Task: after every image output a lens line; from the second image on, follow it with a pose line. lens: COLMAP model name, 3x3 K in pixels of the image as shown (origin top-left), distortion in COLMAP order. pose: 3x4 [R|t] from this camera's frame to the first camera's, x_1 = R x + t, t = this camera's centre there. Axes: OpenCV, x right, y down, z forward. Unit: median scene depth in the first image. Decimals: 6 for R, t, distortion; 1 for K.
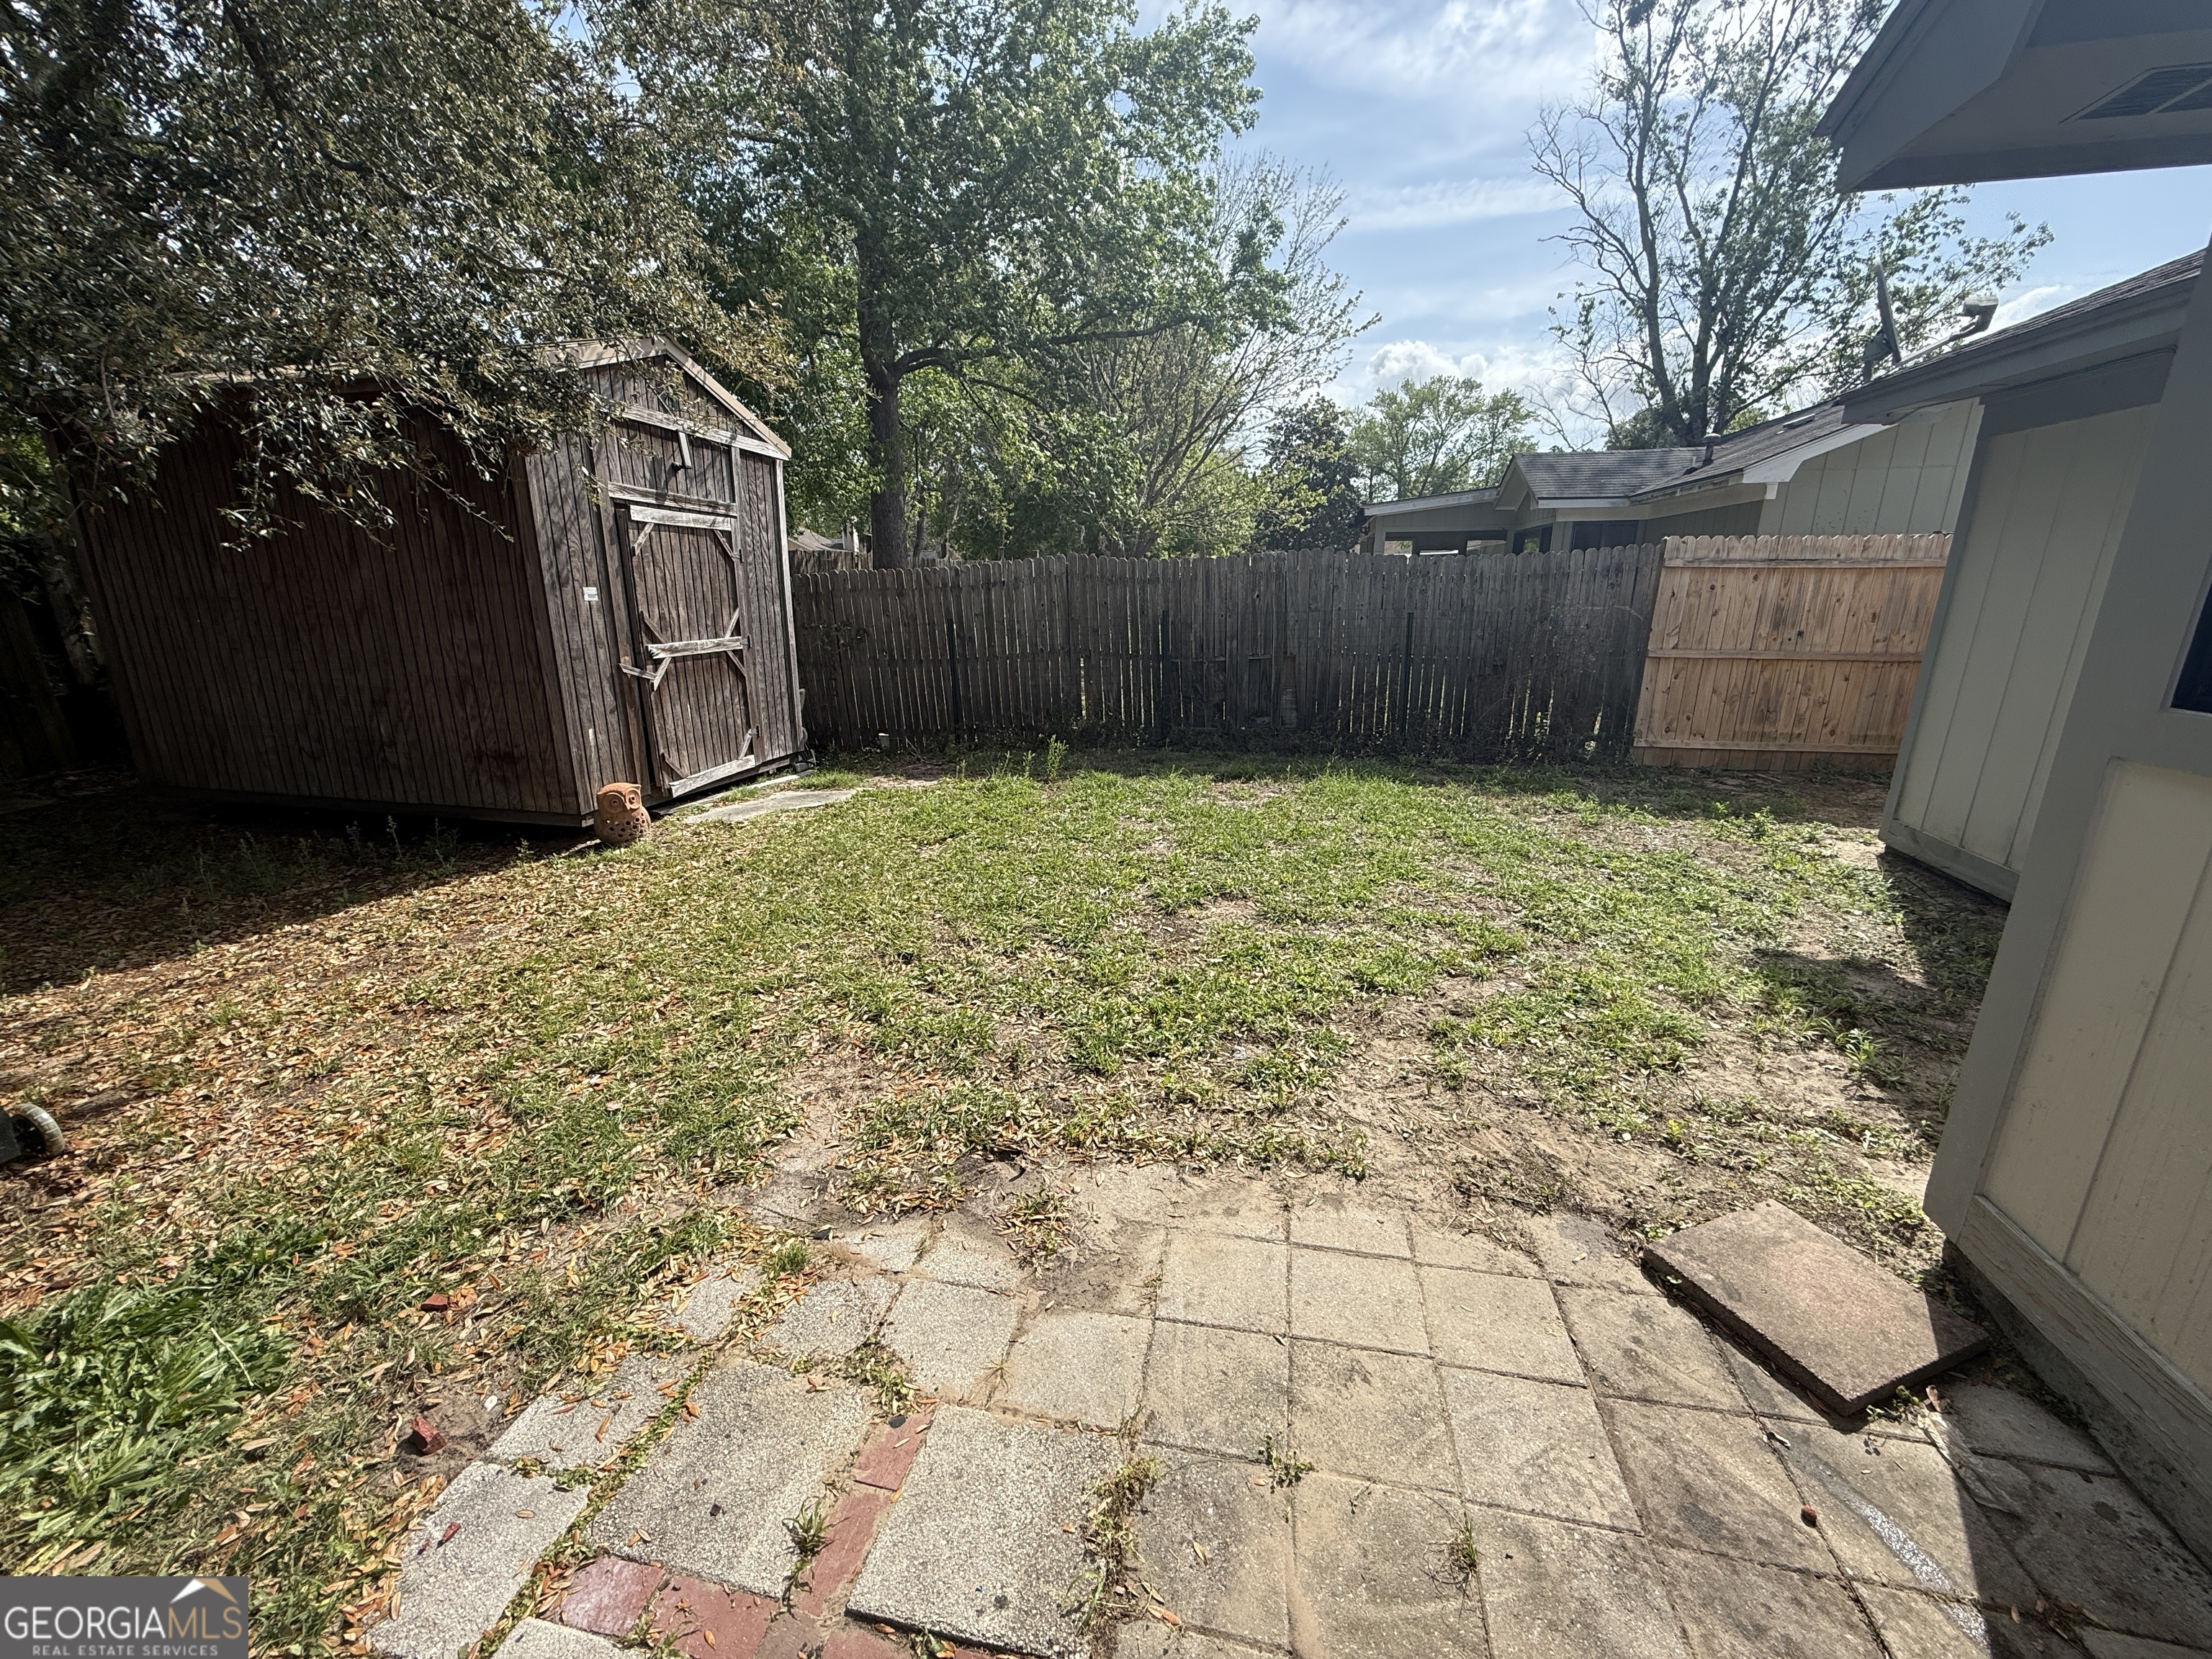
lens RADIAL K [[881.1, 0, 1103.2], [0, 881.1, 822.4], [0, 0, 1]] dist [0.000220, -0.000278]
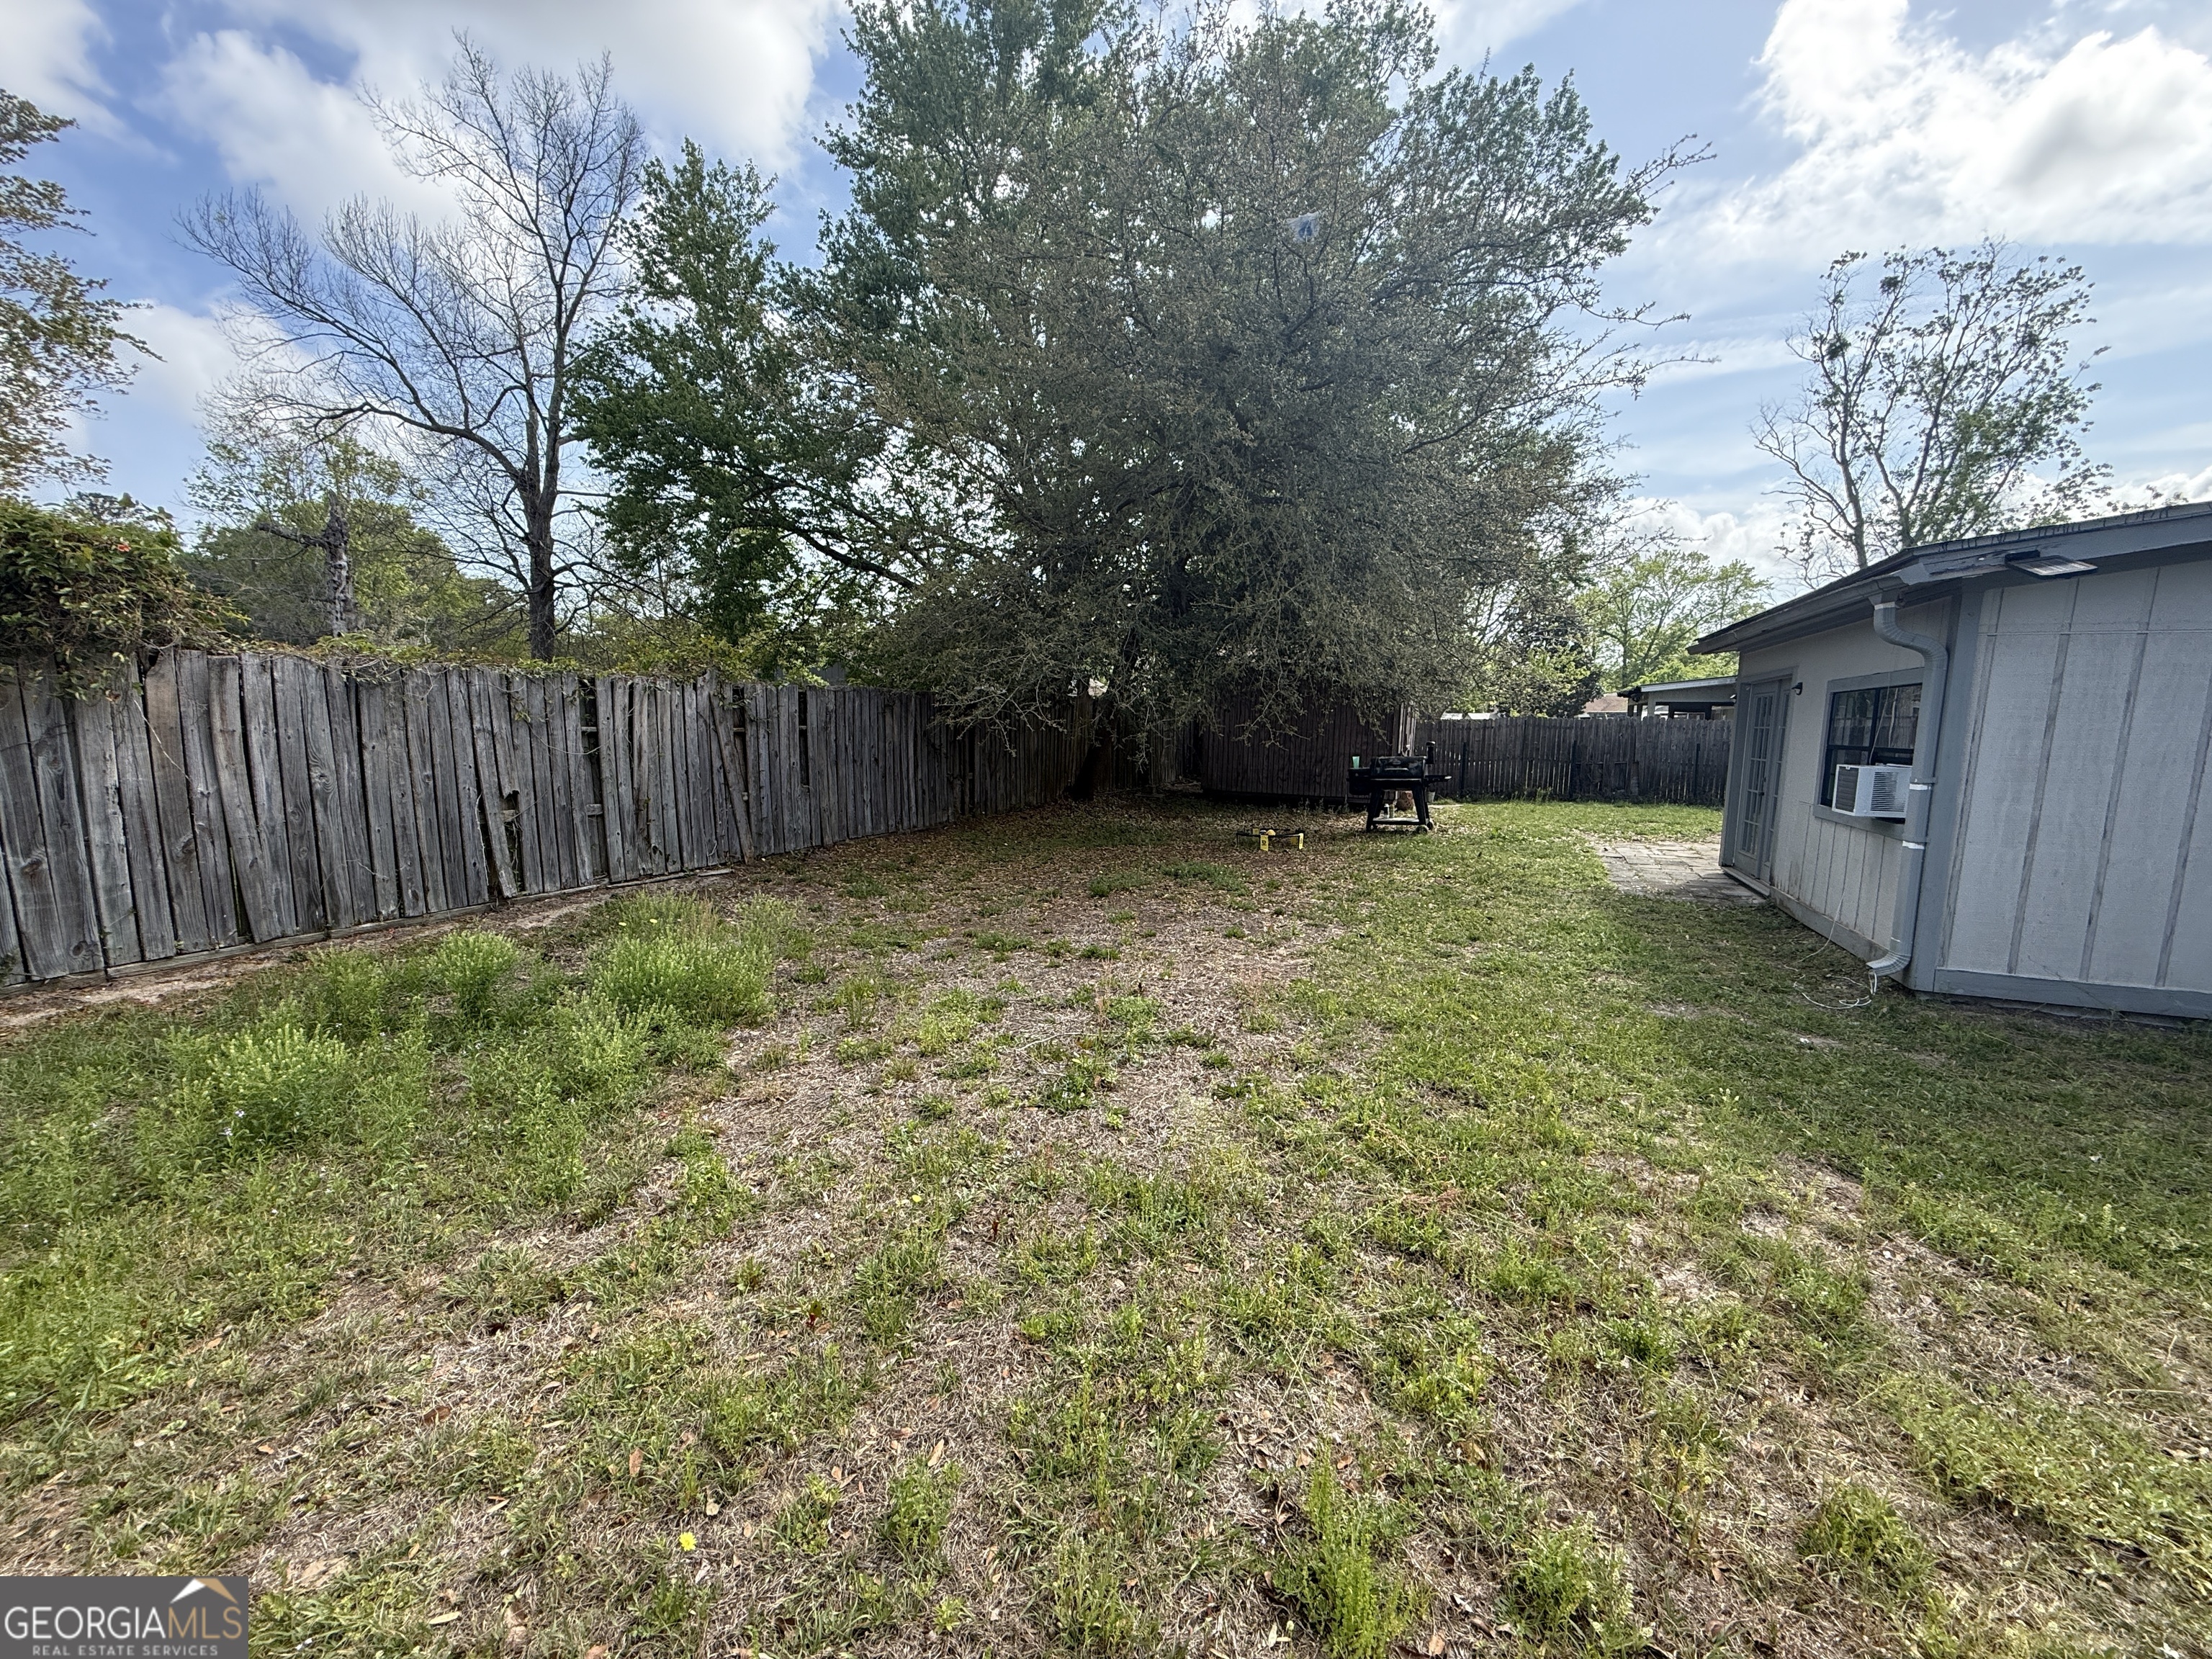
lens RADIAL K [[881.1, 0, 1105.1], [0, 881.1, 832.9], [0, 0, 1]] dist [0.000220, -0.000278]
pose [[0.978554, 0.046645, -0.200639, -0.209365], [-0.075747, 0.987263, -0.139909, 0.127986], [0.191557, 0.152106, 0.969623, -0.451226]]
